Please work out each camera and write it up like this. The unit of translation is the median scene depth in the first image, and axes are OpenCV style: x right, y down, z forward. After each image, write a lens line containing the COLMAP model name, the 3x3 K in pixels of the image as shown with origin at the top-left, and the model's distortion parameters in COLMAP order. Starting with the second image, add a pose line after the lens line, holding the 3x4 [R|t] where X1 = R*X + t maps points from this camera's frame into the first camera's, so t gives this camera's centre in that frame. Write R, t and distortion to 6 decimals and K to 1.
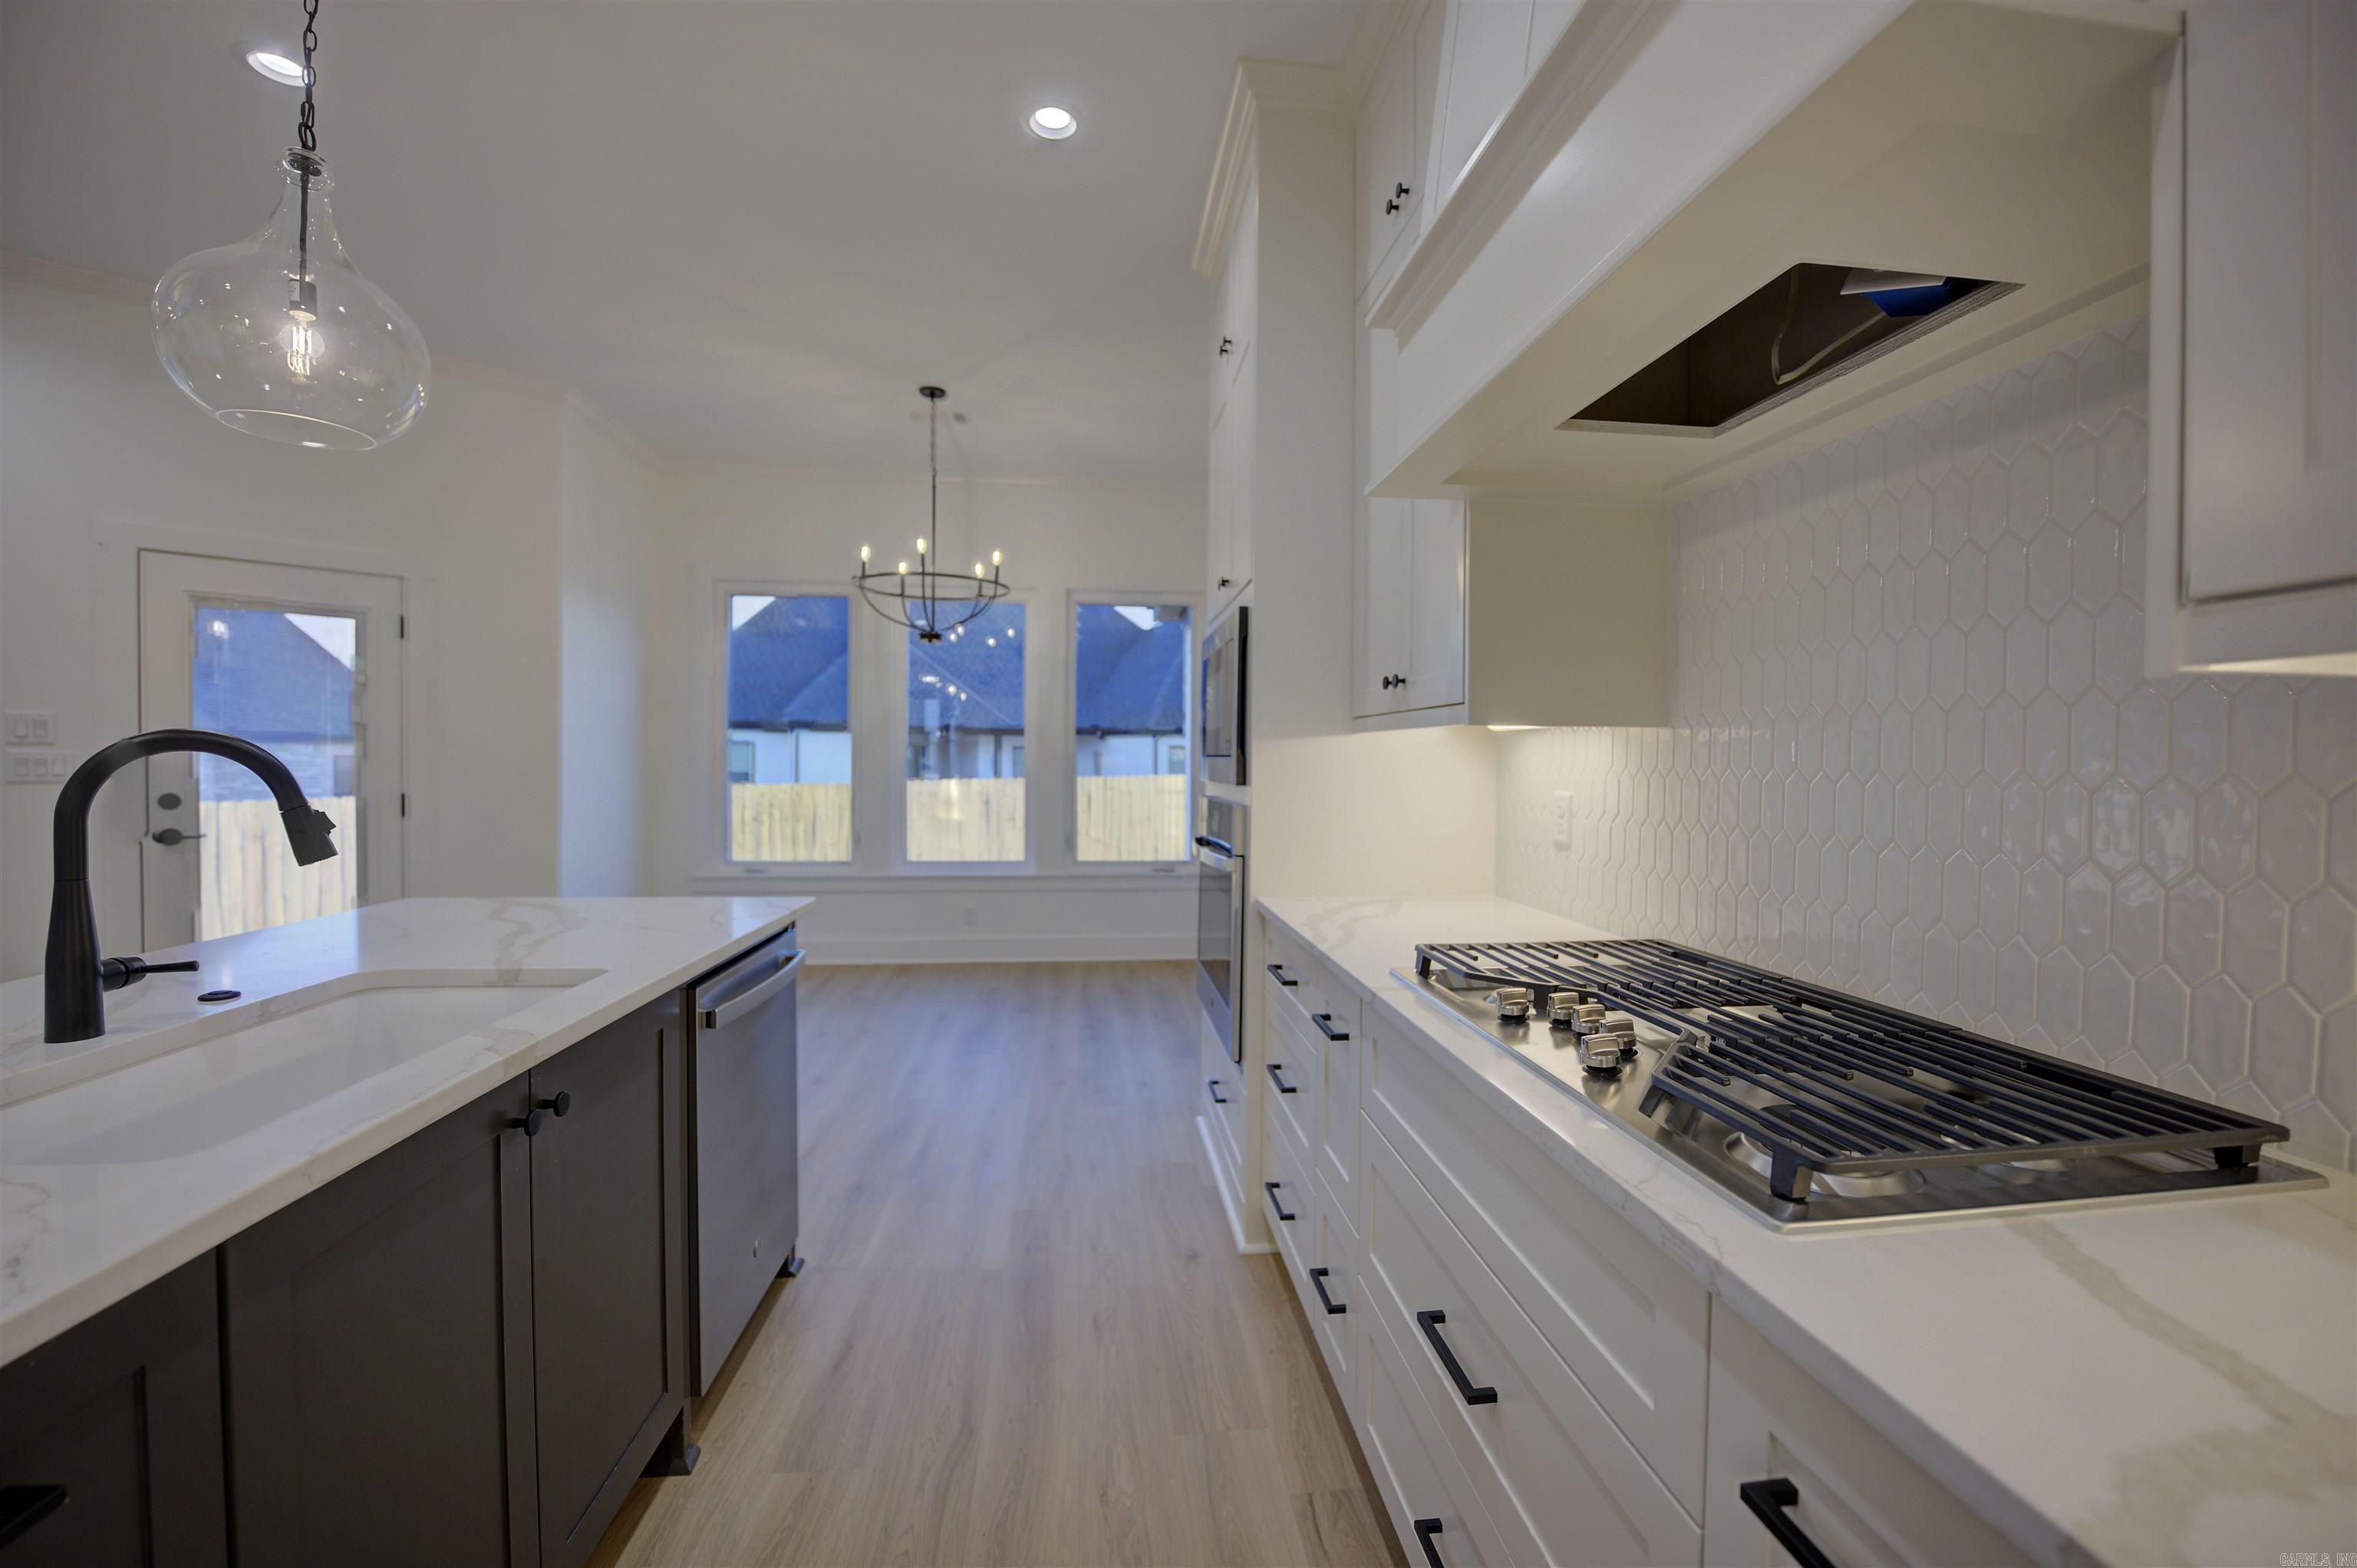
lens RADIAL K [[948.7, 0, 1194.7], [0, 948.7, 777.0], [0, 0, 1]] dist [-0.023294, 0.000655]
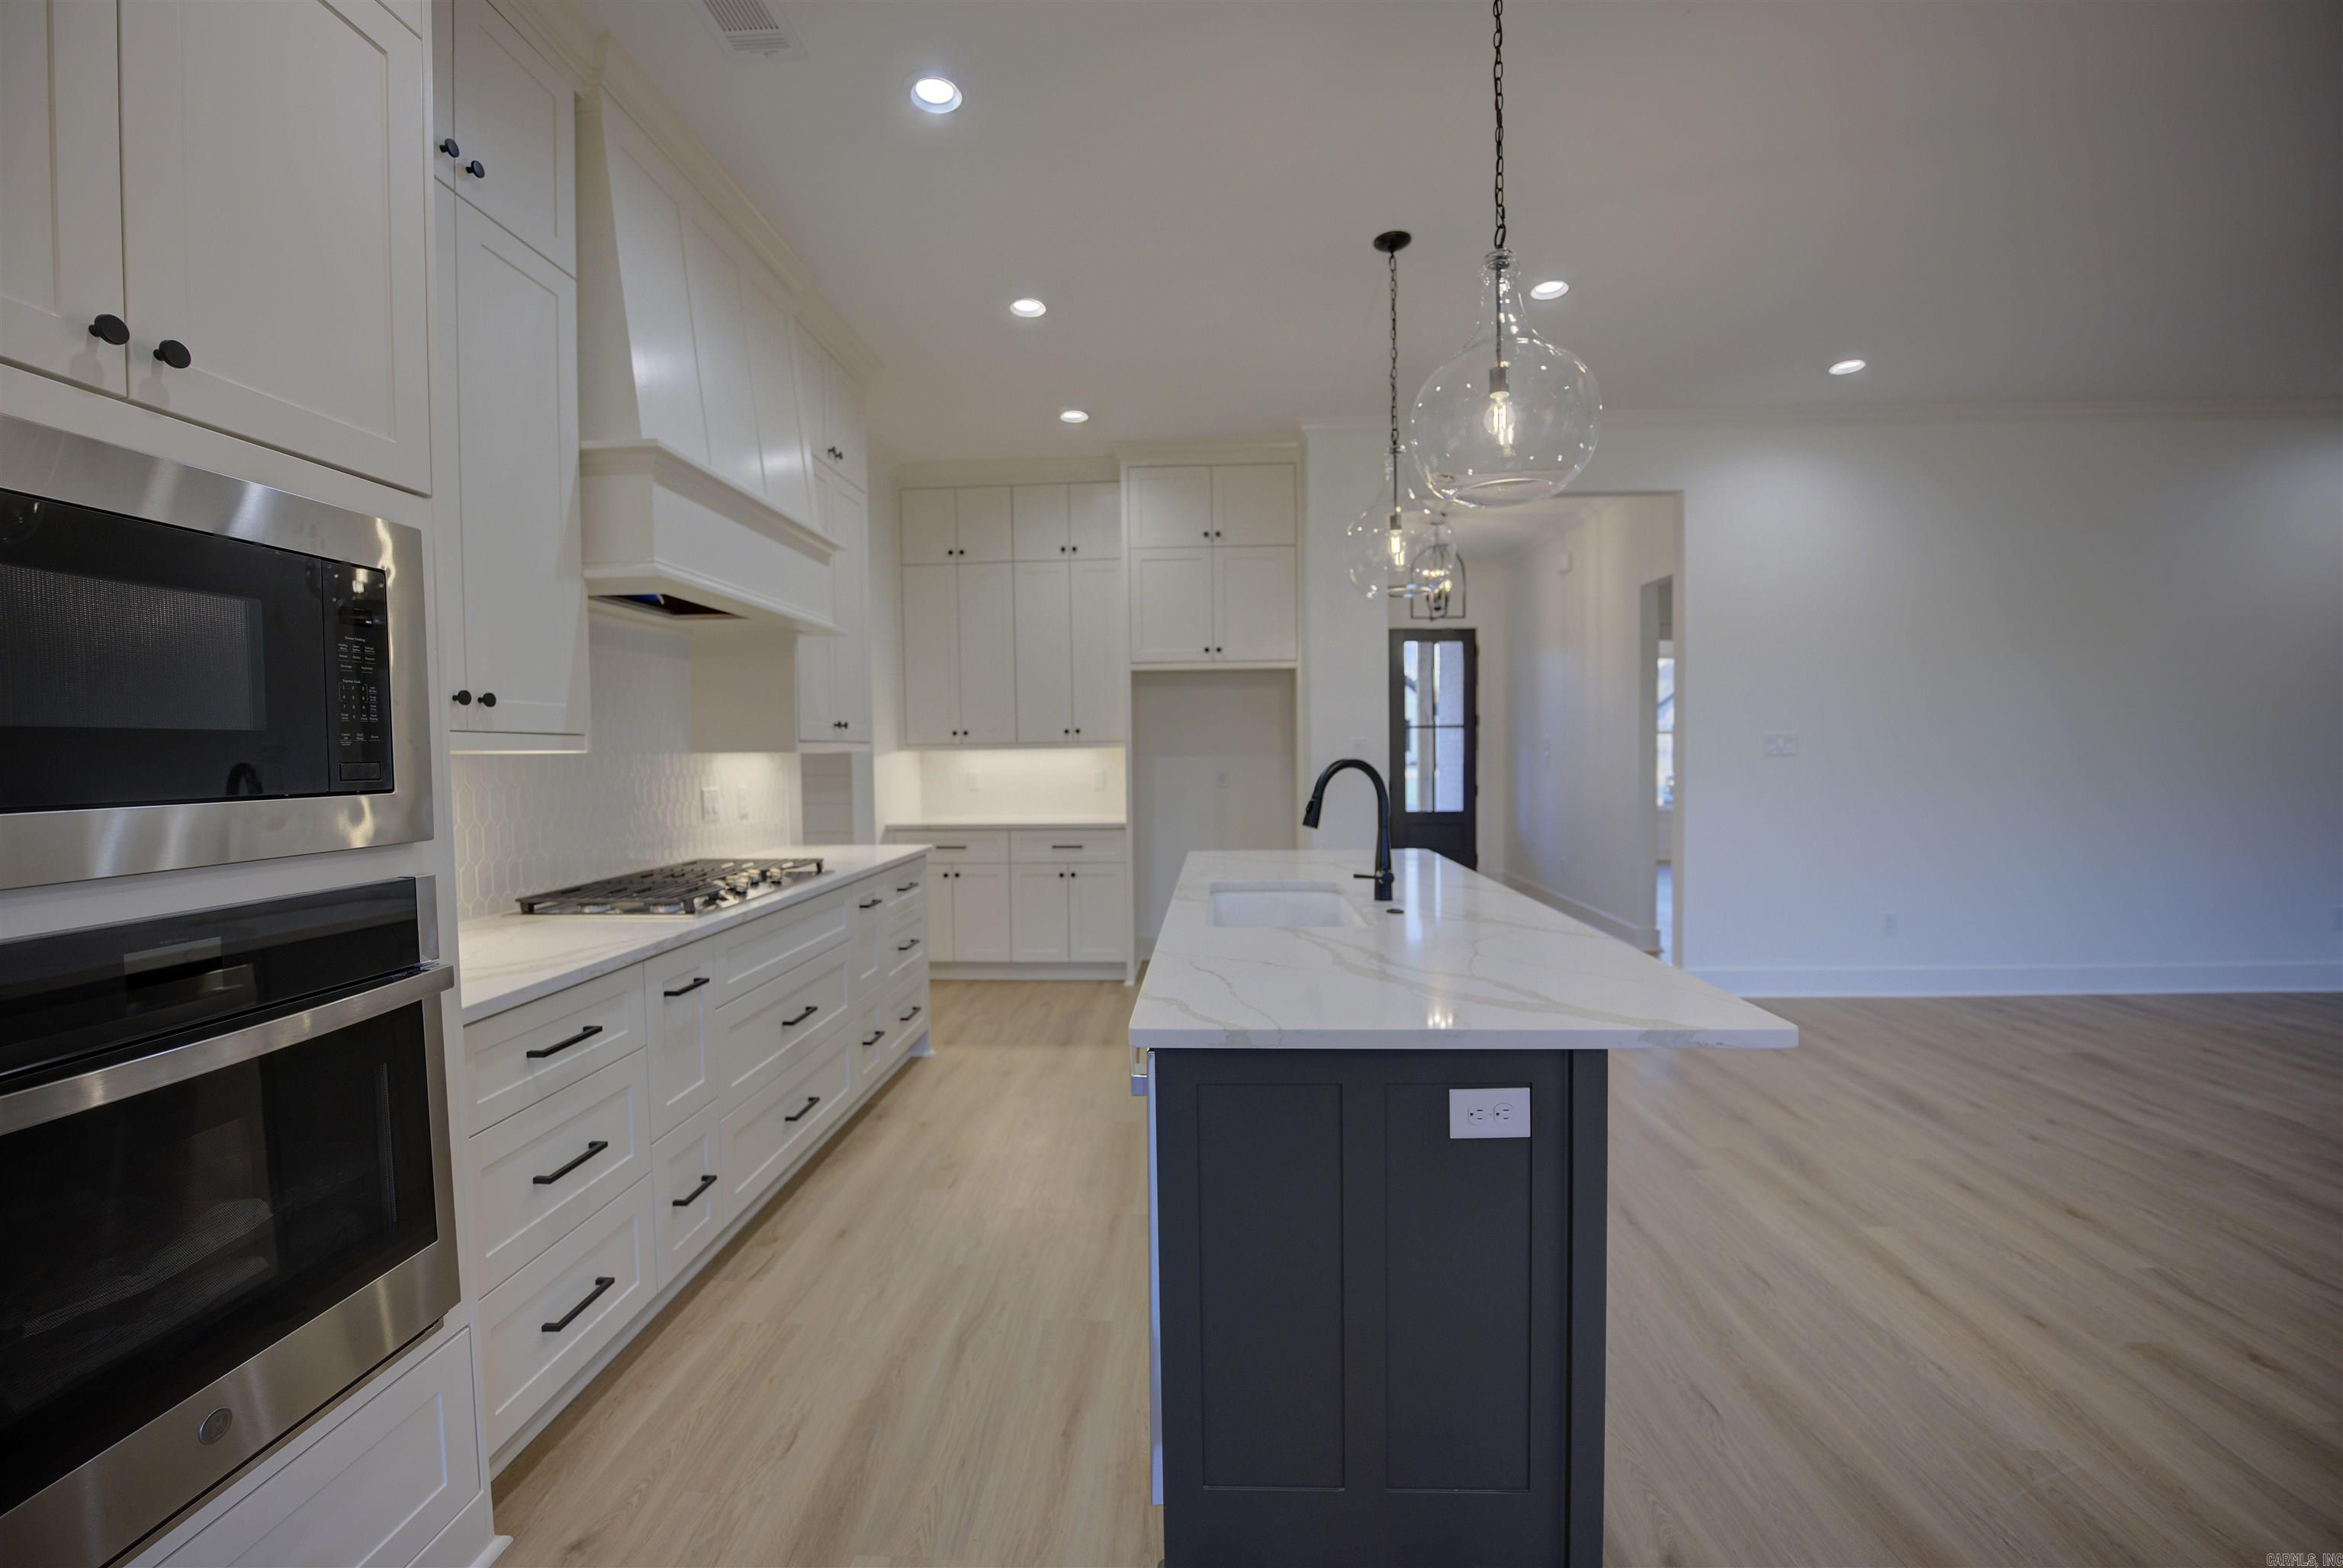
lens RADIAL K [[944.7, 0, 1158.2], [0, 944.7, 786.1], [0, 0, 1]] dist [-0.023274, 0.000554]
pose [[-0.984602, -0.003594, 0.174774, -0.503231], [0.006626, 0.998303, 0.057859, -0.054482], [-0.174685, 0.058126, -0.982907, 1.510787]]
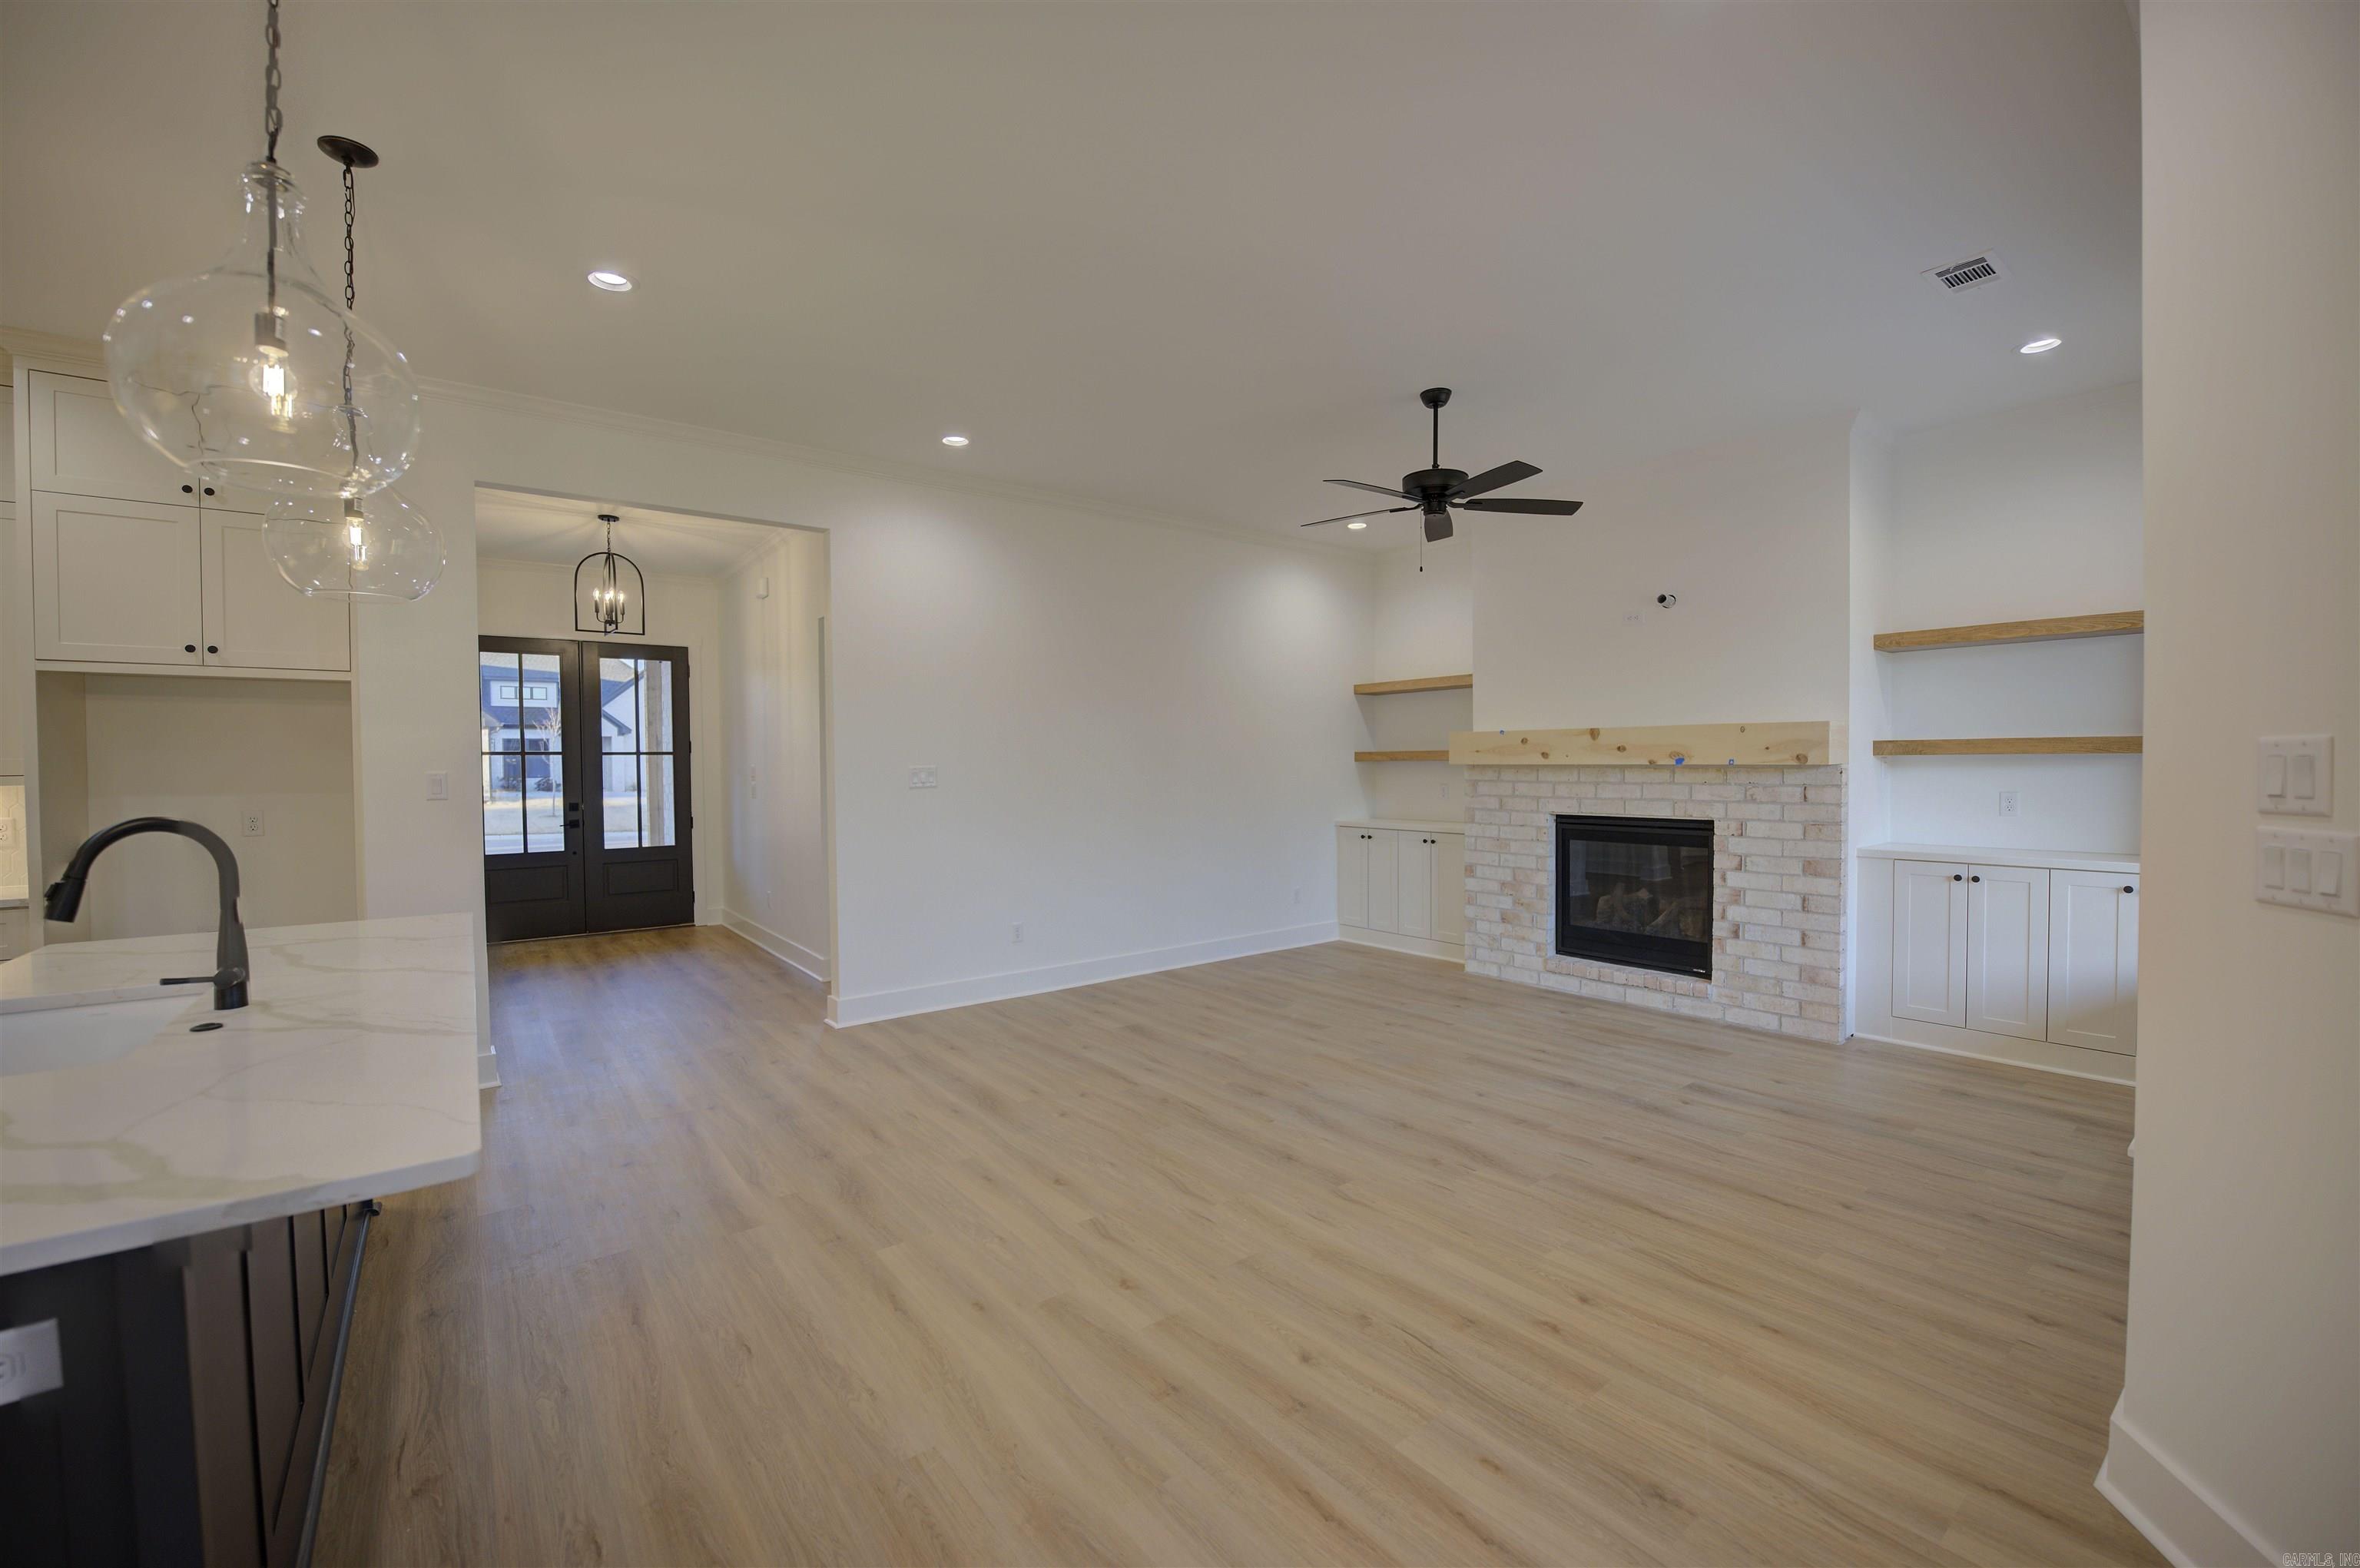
lens RADIAL K [[950.0, 0, 1180.3], [0, 950.0, 785.3], [0, 0, 1]] dist [-0.023294, 0.000655]
pose [[-0.857191, 0.010186, -0.514899, -0.838350], [-0.008116, 0.999413, 0.033283, -0.079310], [0.514935, 0.032709, -0.856605, 1.489710]]
